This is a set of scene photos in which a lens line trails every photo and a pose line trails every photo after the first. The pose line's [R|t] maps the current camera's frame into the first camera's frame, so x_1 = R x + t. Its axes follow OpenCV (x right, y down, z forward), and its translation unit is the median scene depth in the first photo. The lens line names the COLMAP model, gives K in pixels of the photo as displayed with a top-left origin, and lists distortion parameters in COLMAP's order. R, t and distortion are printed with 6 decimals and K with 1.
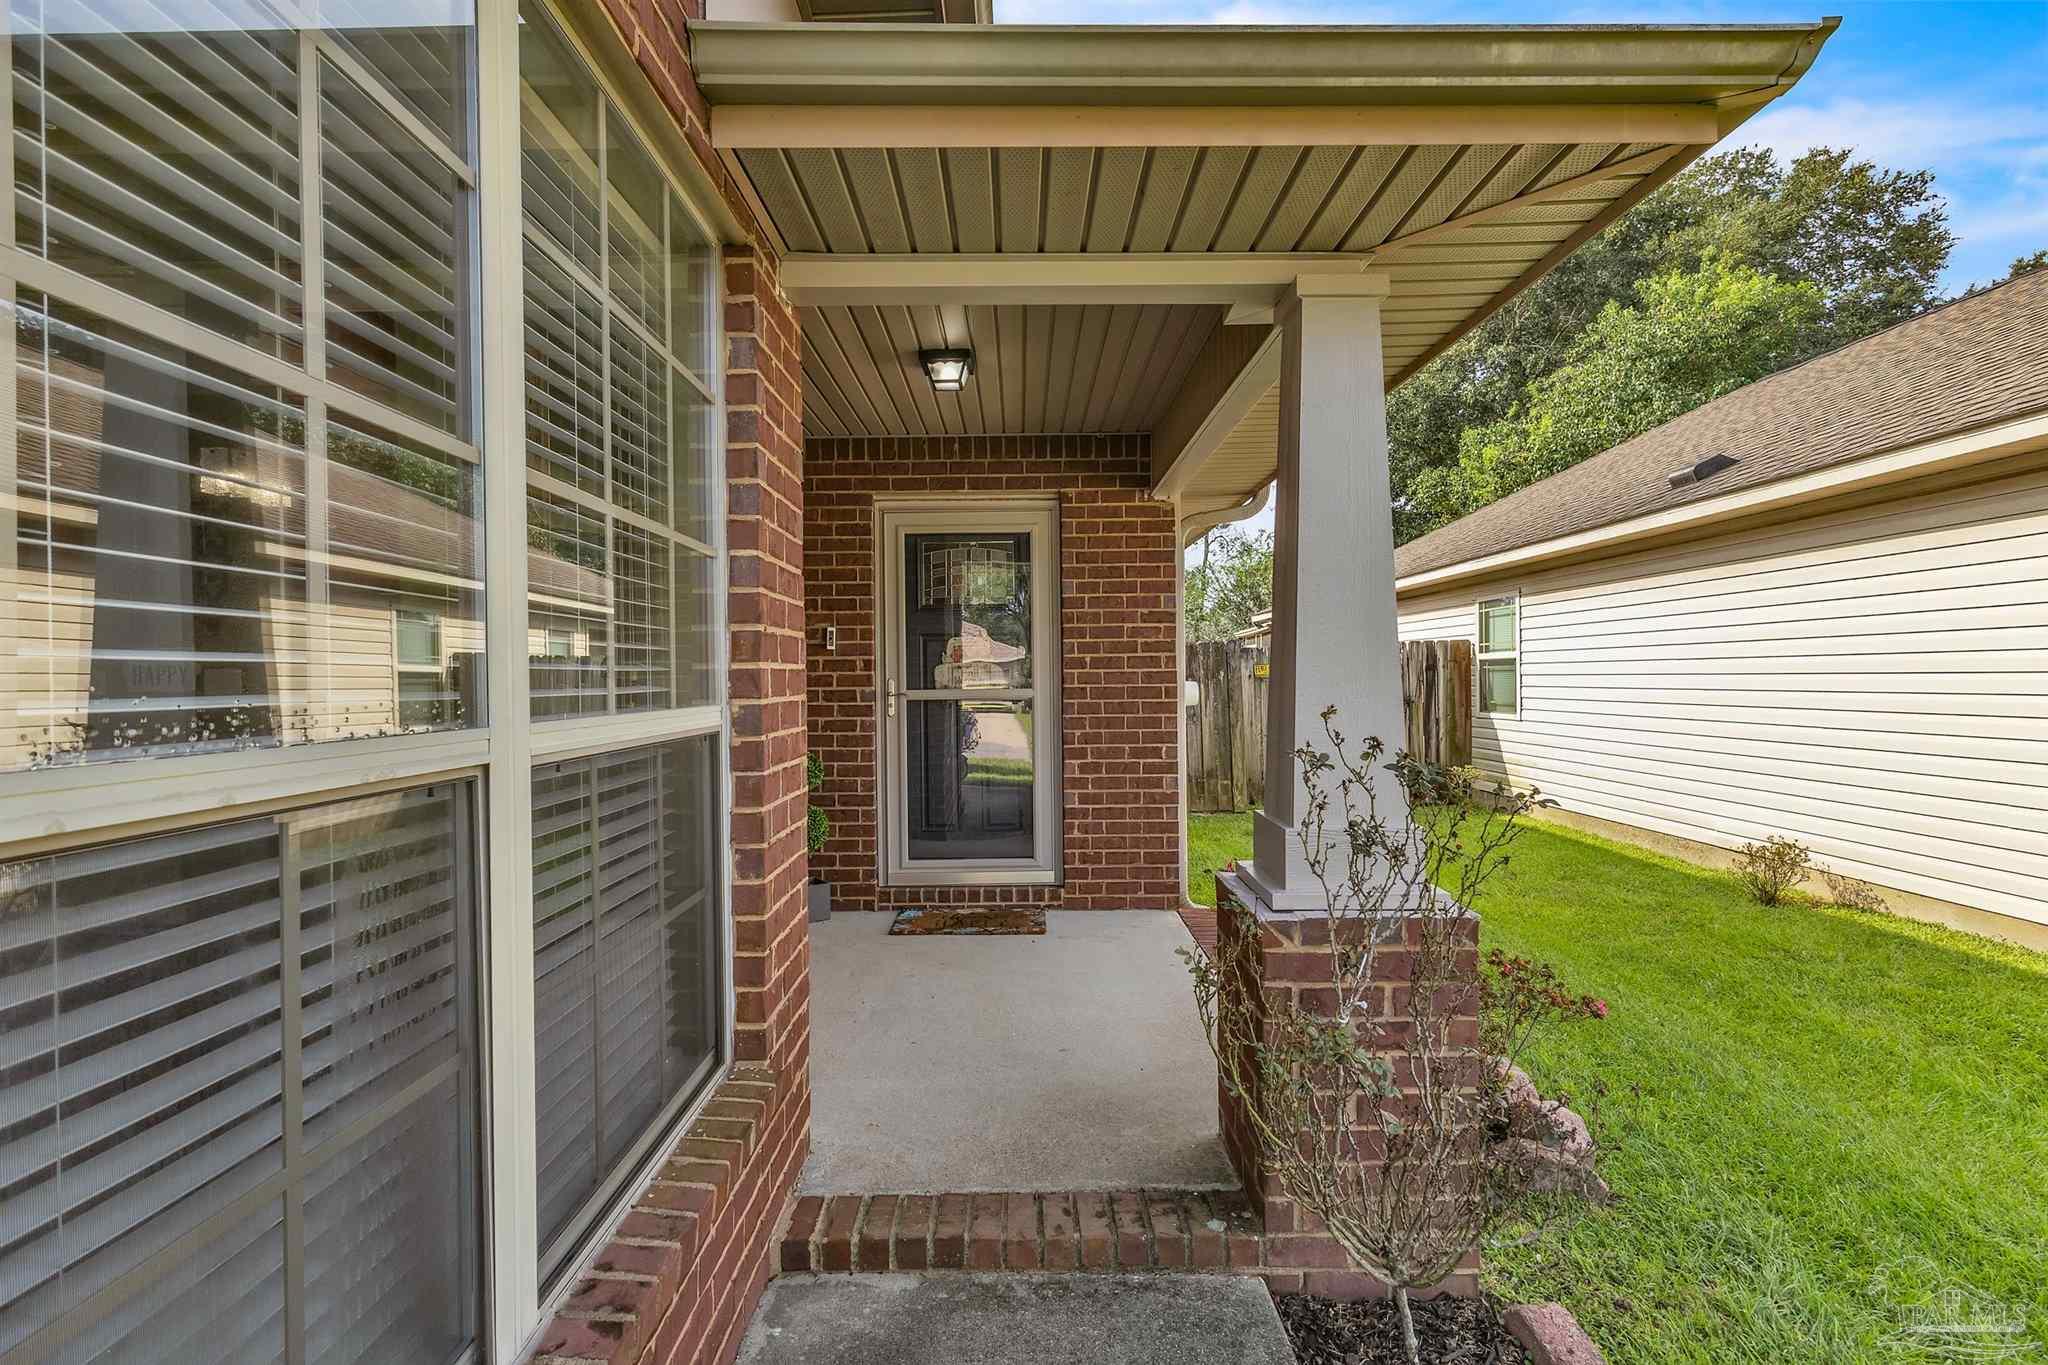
lens RADIAL K [[952.0, 0, 1026.3], [0, 952.0, 677.2], [0, 0, 1]] dist [-0.001348, 0.017355]
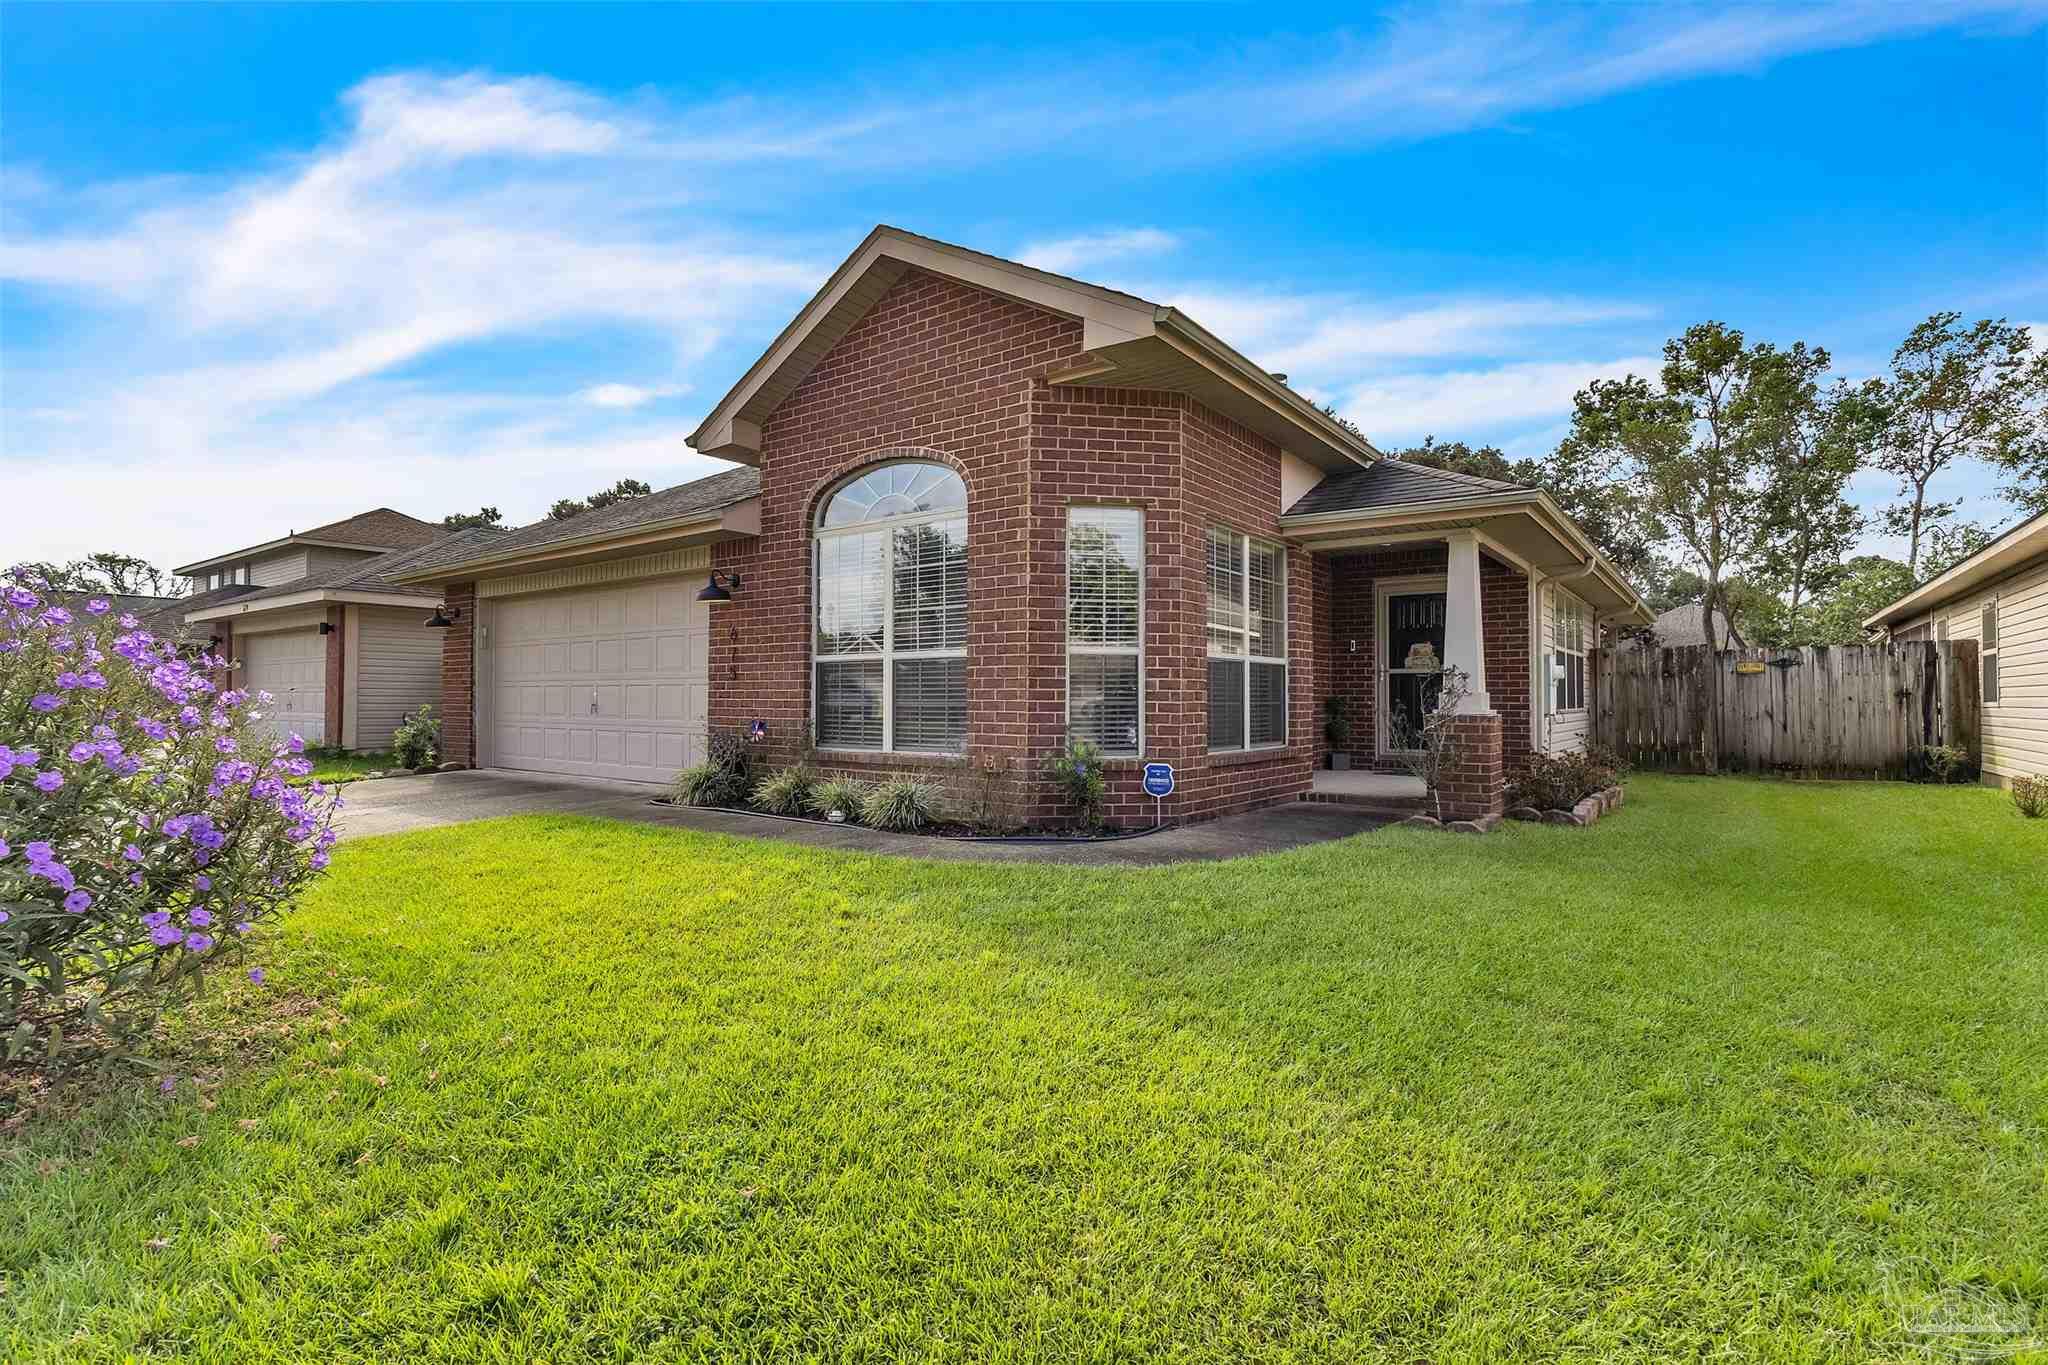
lens RADIAL K [[952.0, 0, 1026.3], [0, 952.0, 677.2], [0, 0, 1]] dist [-0.001348, 0.017355]
pose [[0.798361, -0.001262, -0.602177, 0.264739], [-0.011120, 0.999796, -0.016838, 0.039834], [0.602076, 0.020139, 0.798185, -0.622076]]
